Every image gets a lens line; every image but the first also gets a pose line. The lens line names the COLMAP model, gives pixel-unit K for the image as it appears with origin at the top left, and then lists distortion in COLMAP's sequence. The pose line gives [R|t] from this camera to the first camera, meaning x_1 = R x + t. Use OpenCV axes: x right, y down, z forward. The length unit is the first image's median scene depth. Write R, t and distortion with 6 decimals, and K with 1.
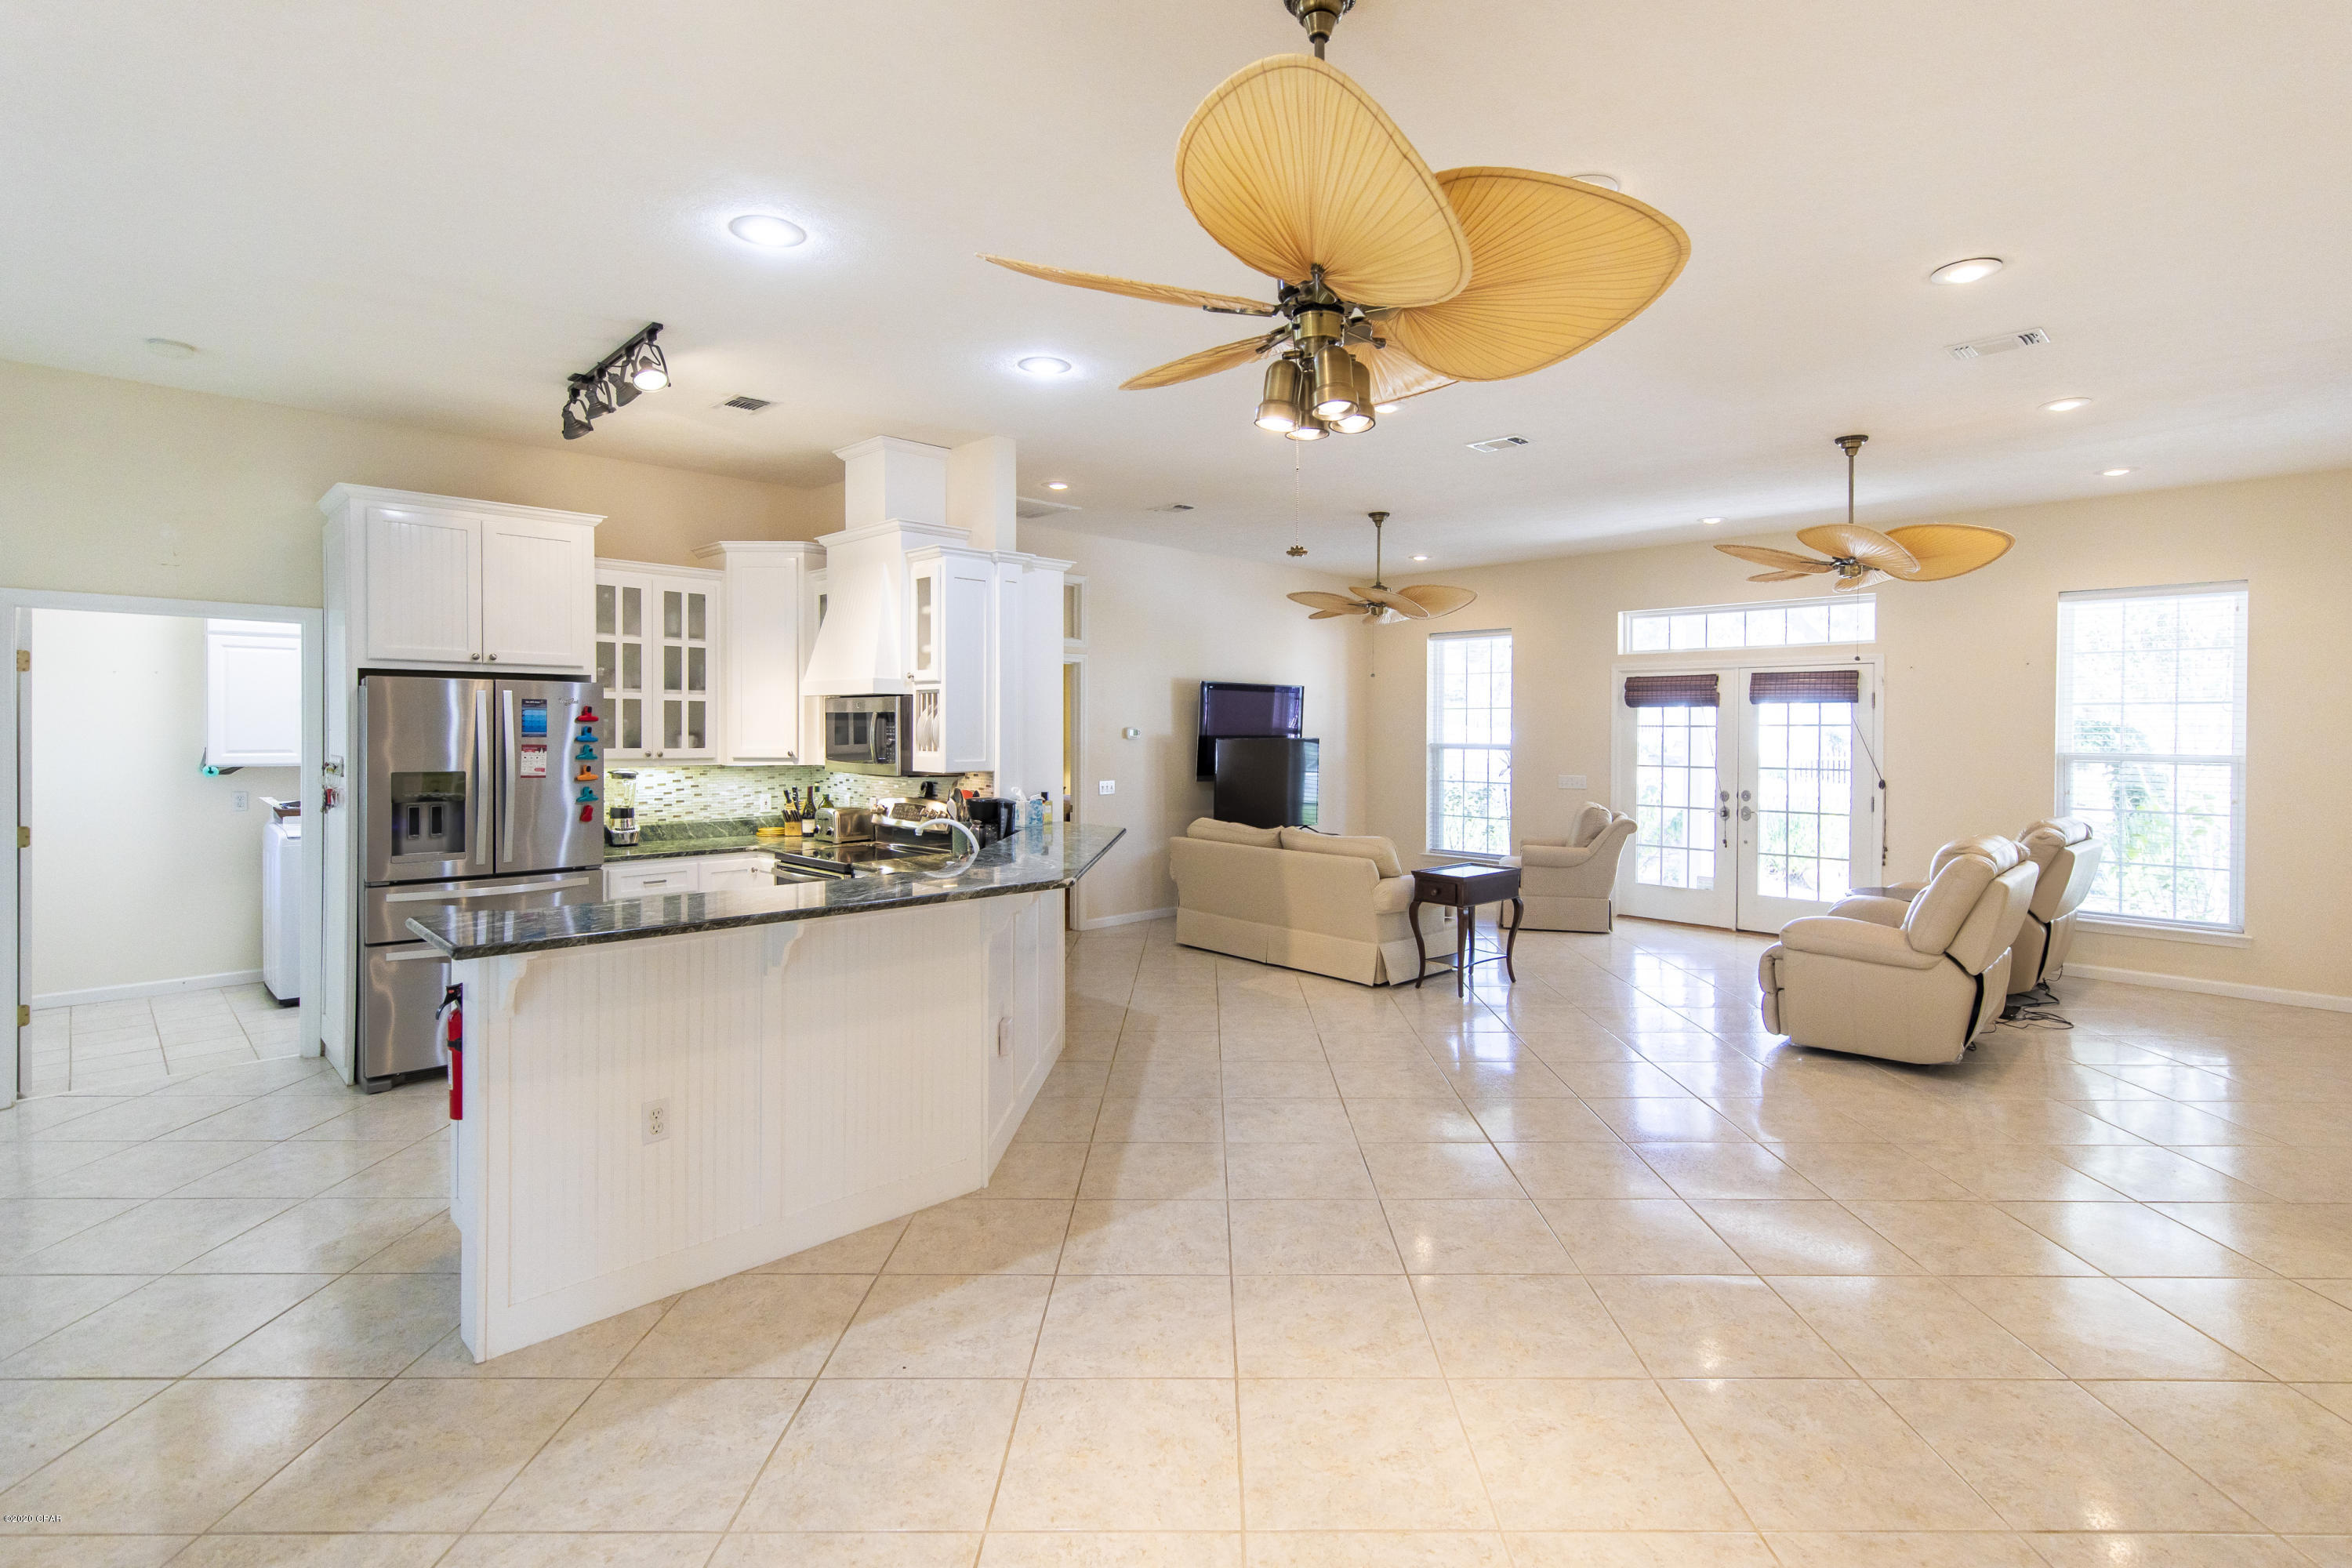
lens RADIAL K [[1124.2, 0, 1206.1], [0, 1124.2, 736.1], [0, 0, 1]] dist [0.001178, 0.000707]
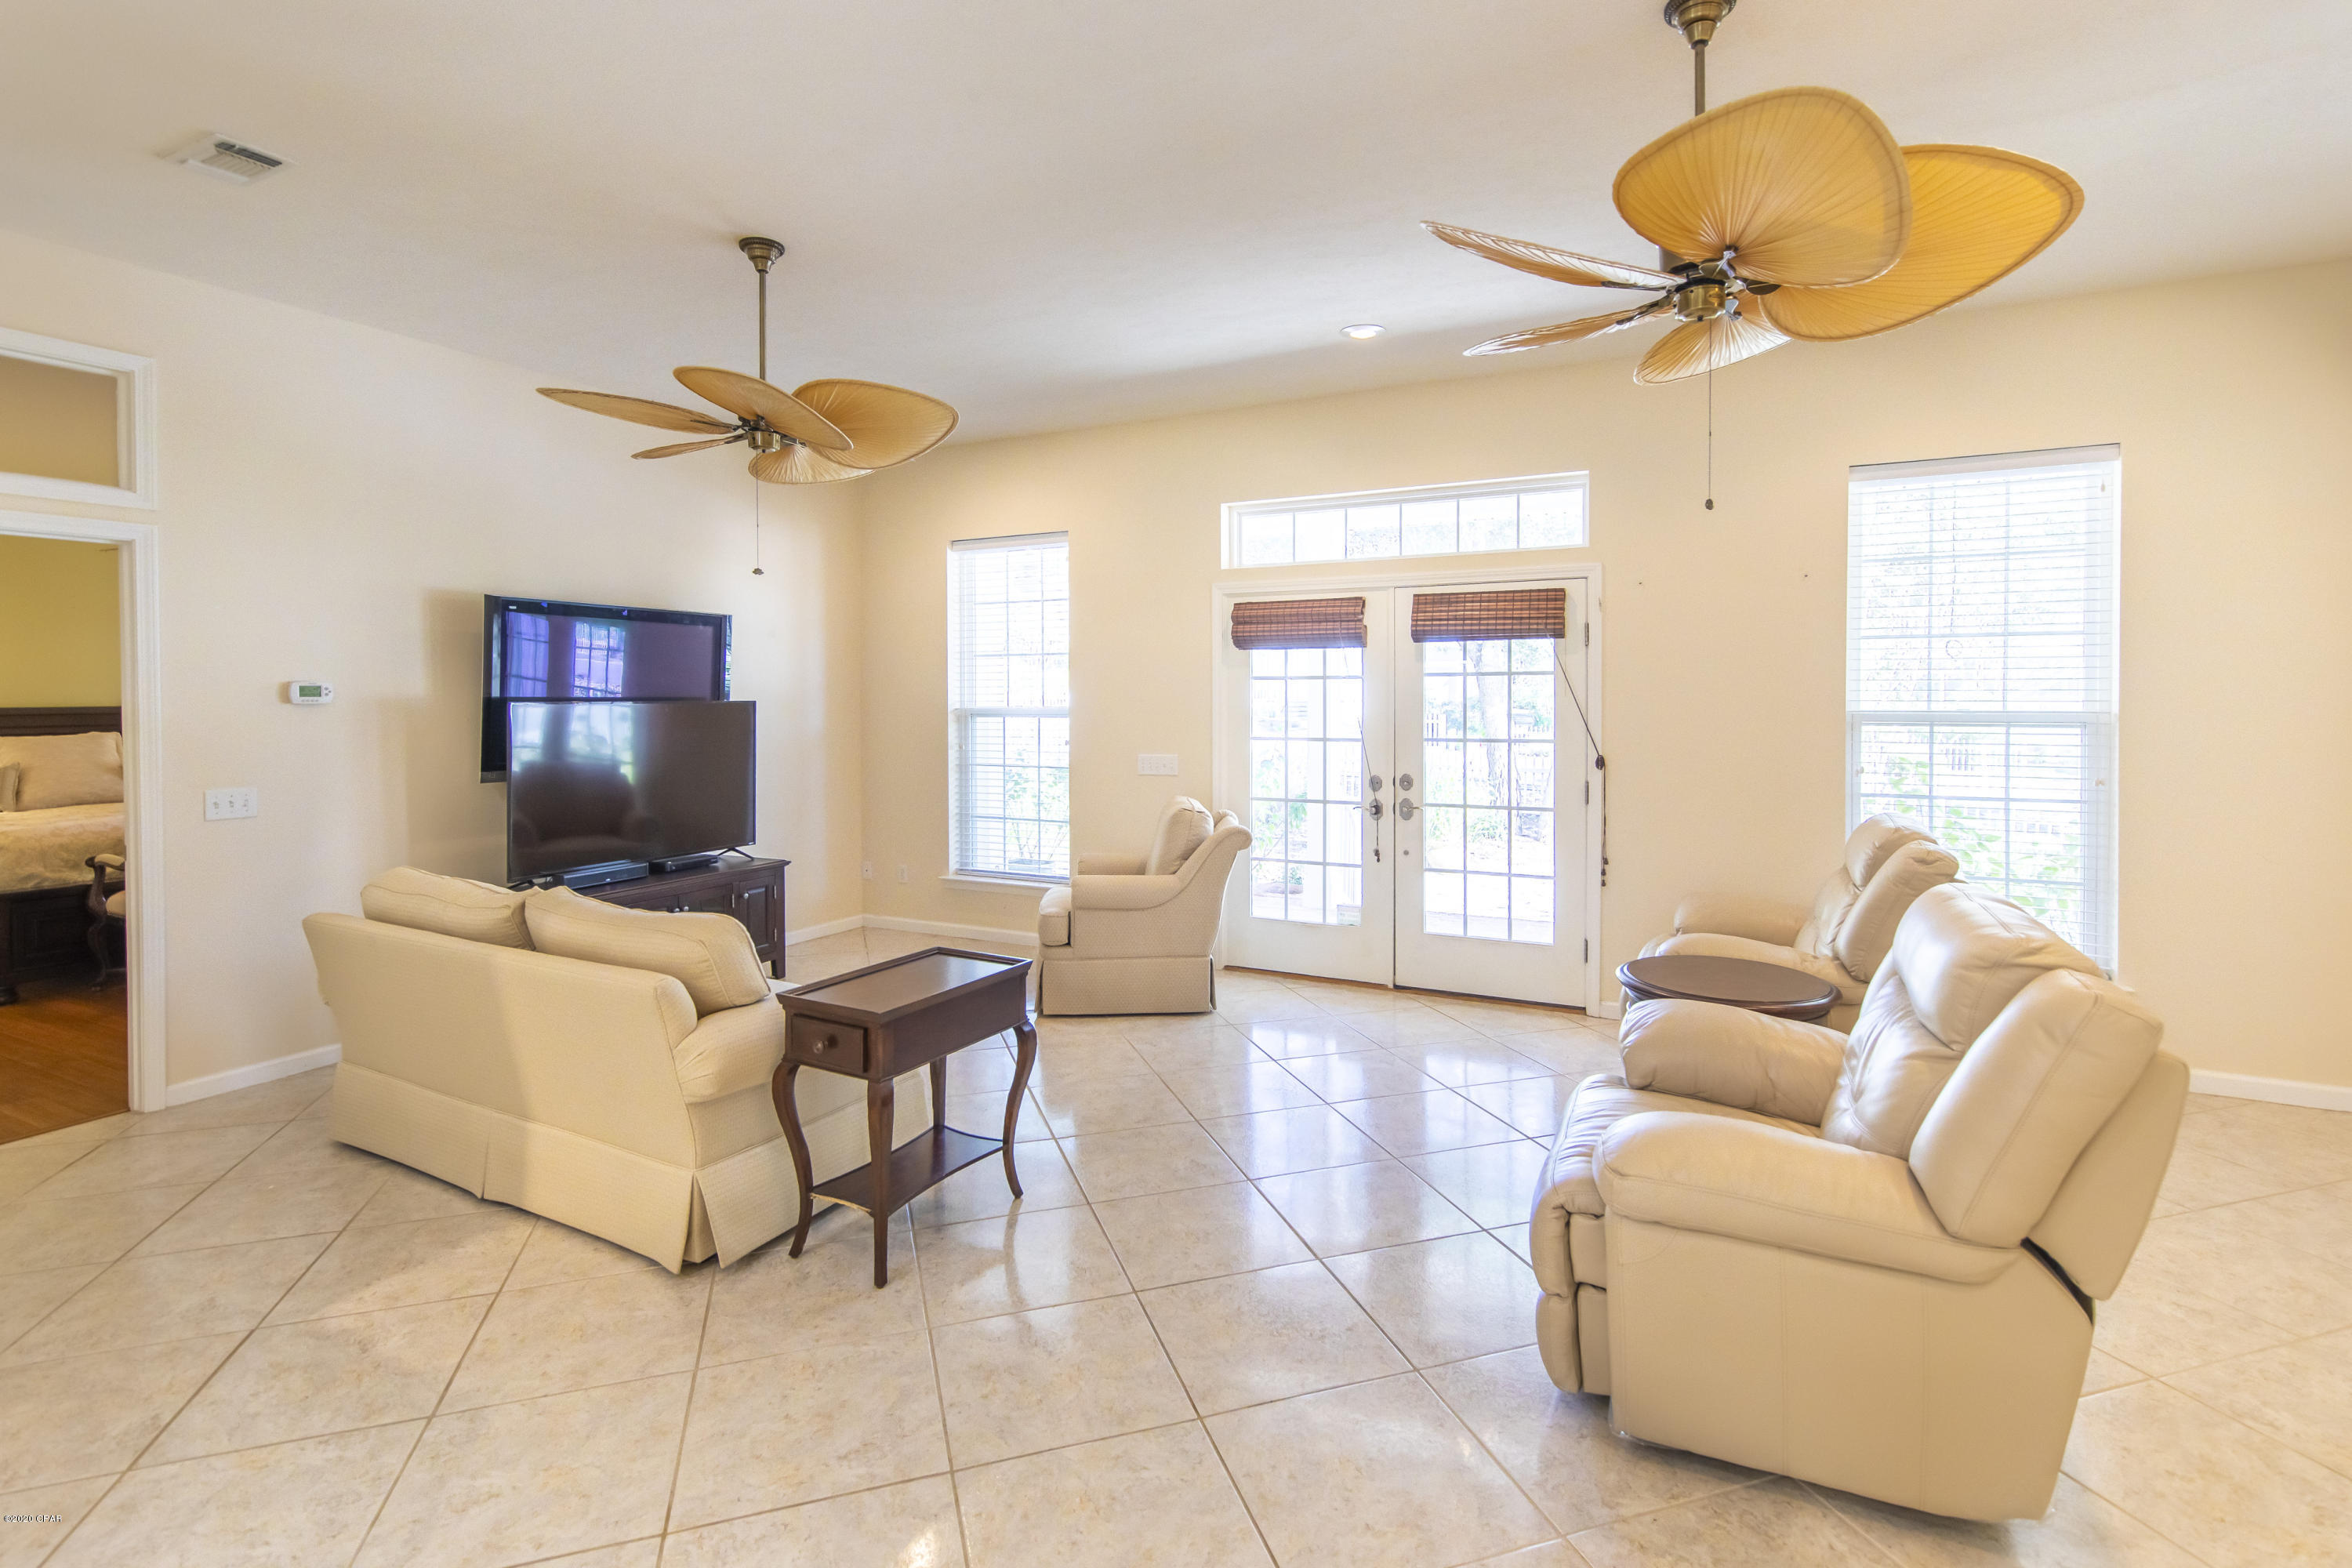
lens RADIAL K [[1119.1, 0, 1202.2], [0, 1119.1, 710.3], [0, 0, 1]] dist [0.002800, 0.000191]
pose [[0.947443, -0.010028, 0.319768, 0.172776], [0.008684, 0.999946, 0.005628, 0.006753], [-0.319807, -0.002556, 0.947479, 0.455804]]
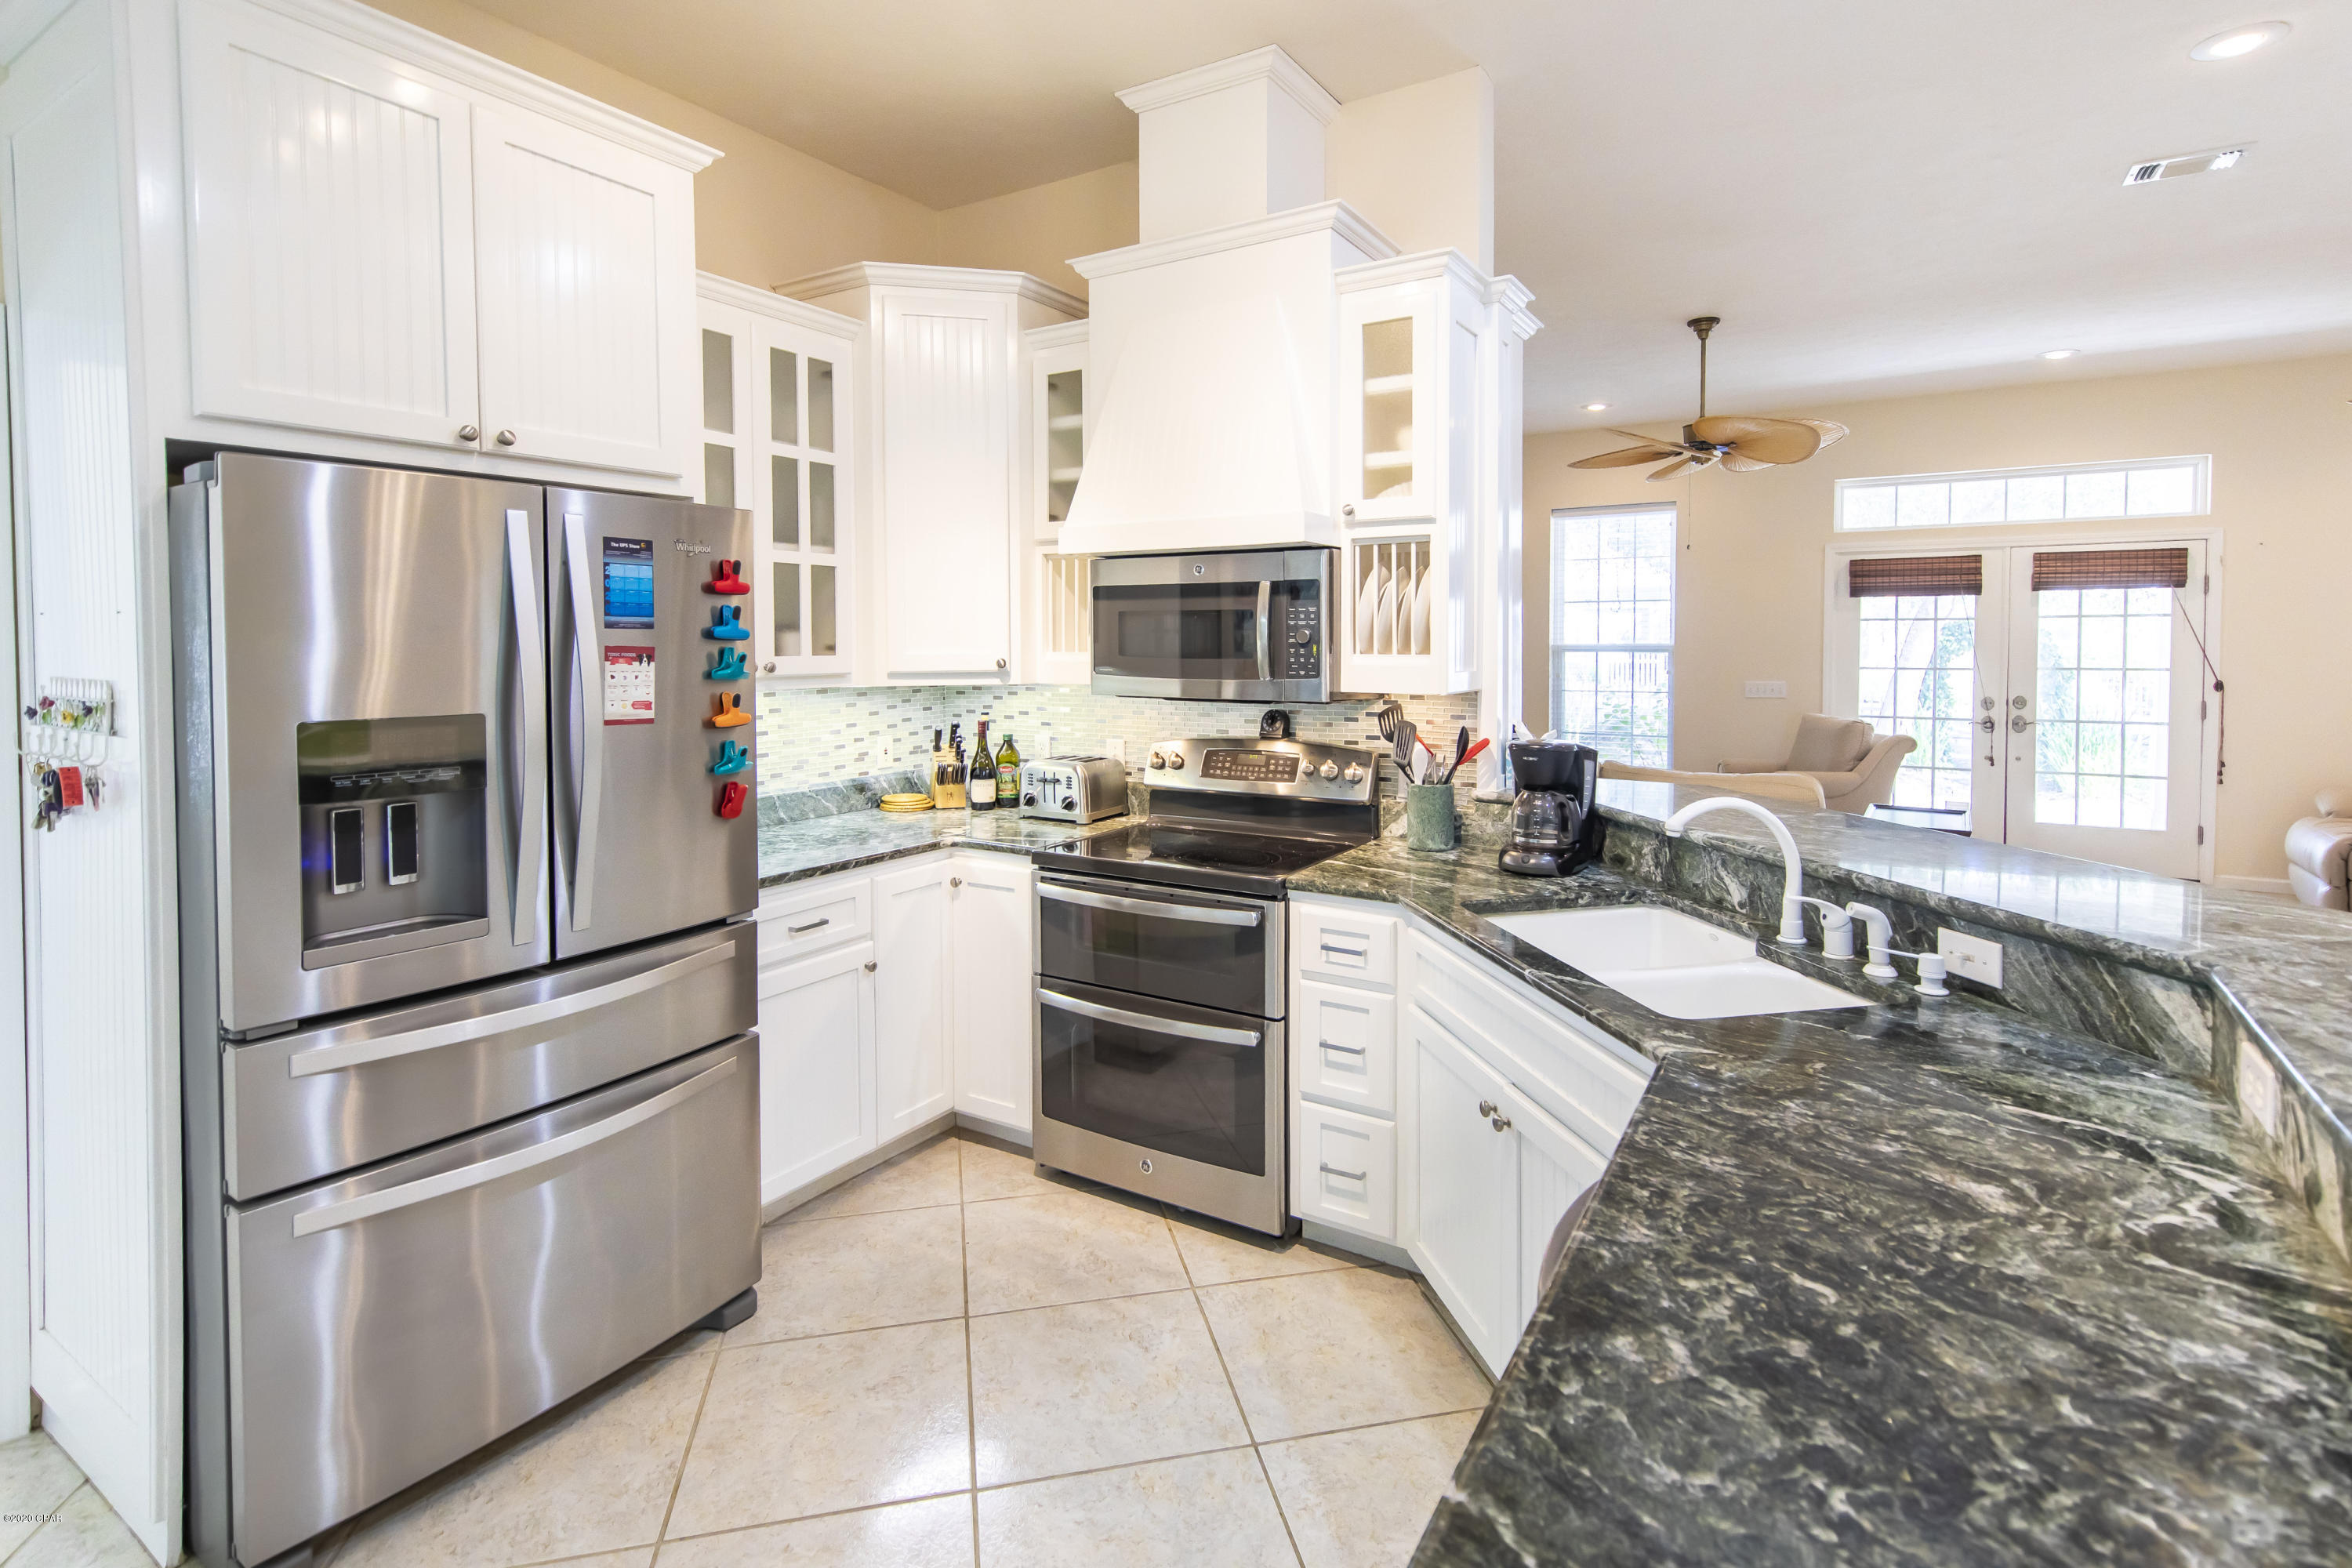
lens RADIAL K [[1126.2, 0, 1180.5], [0, 1126.2, 676.7], [0, 0, 1]] dist [-0.000470, 0.000020]
pose [[0.975633, -0.015087, 0.218888, -0.325065], [0.009411, 0.999592, 0.026951, 0.006406], [-0.219205, -0.024234, 0.975378, 0.359475]]
